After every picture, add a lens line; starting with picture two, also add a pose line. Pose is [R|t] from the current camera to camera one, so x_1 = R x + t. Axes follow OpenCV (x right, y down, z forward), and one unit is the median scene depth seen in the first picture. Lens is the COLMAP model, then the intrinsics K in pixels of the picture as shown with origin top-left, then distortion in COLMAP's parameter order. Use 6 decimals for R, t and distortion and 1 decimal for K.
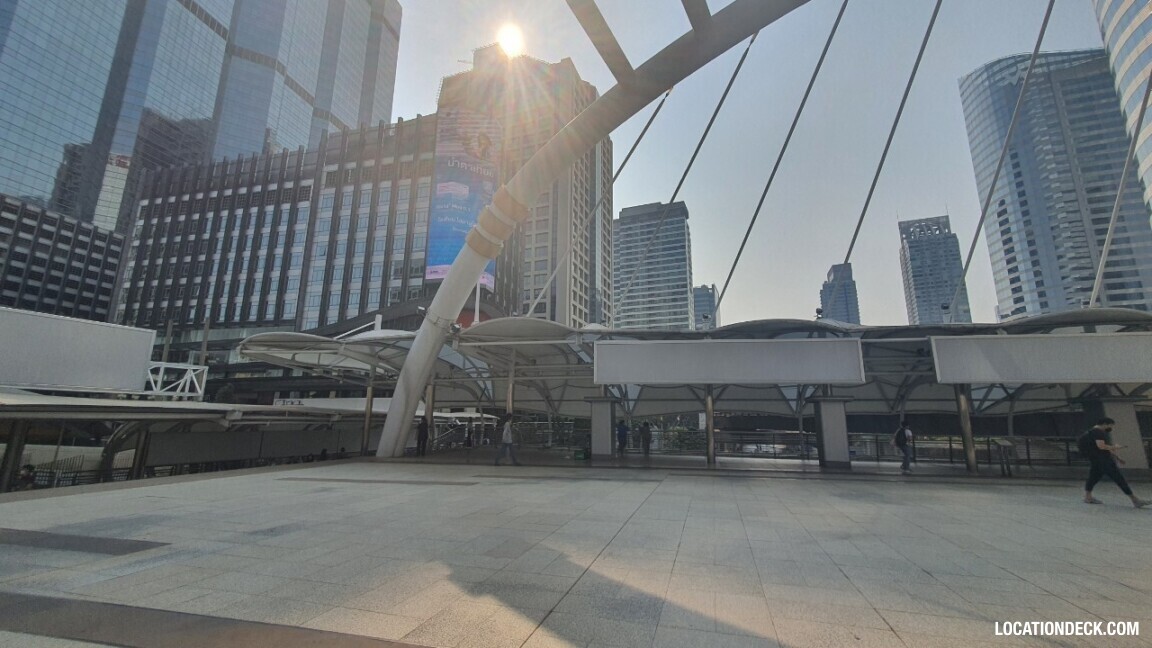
lens RADIAL K [[462.5, 0, 574.4], [0, 462.5, 322.4], [0, 0, 1]] dist [0.007216, -0.000632]
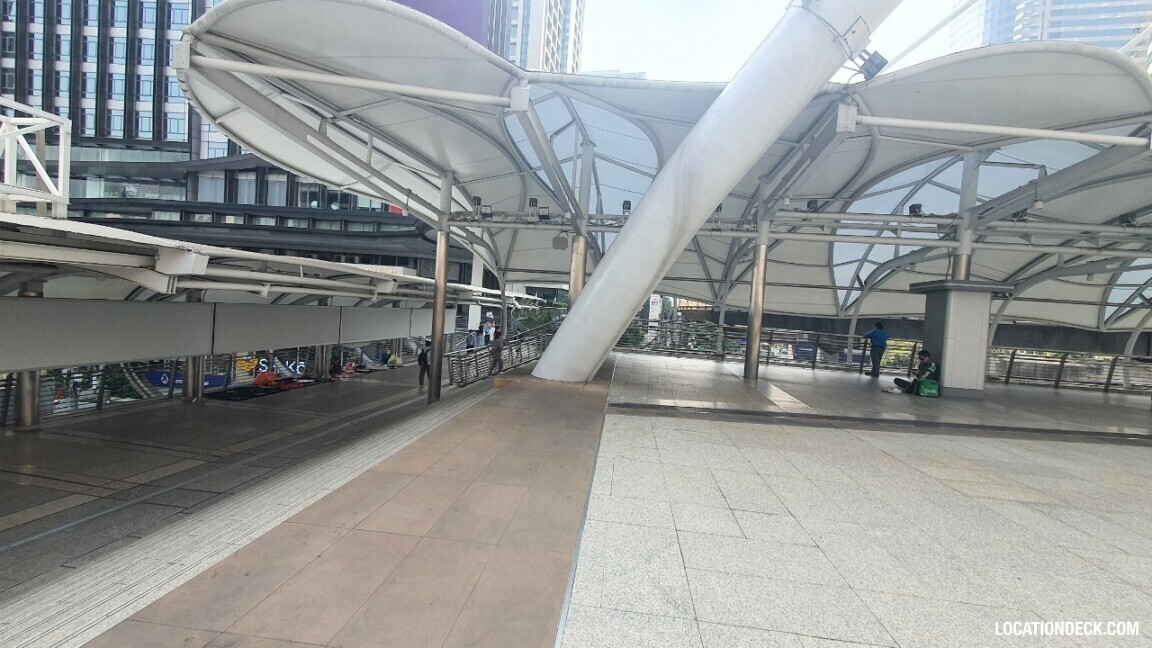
lens RADIAL K [[464.9, 0, 577.6], [0, 464.9, 323.9], [0, 0, 1]] dist [0.002582, 0.001049]
pose [[0.982415, 0.050863, 0.179647, -0.133523], [-0.093501, 0.966859, 0.237572, 0.035425], [-0.161610, -0.250192, 0.954613, 0.159646]]
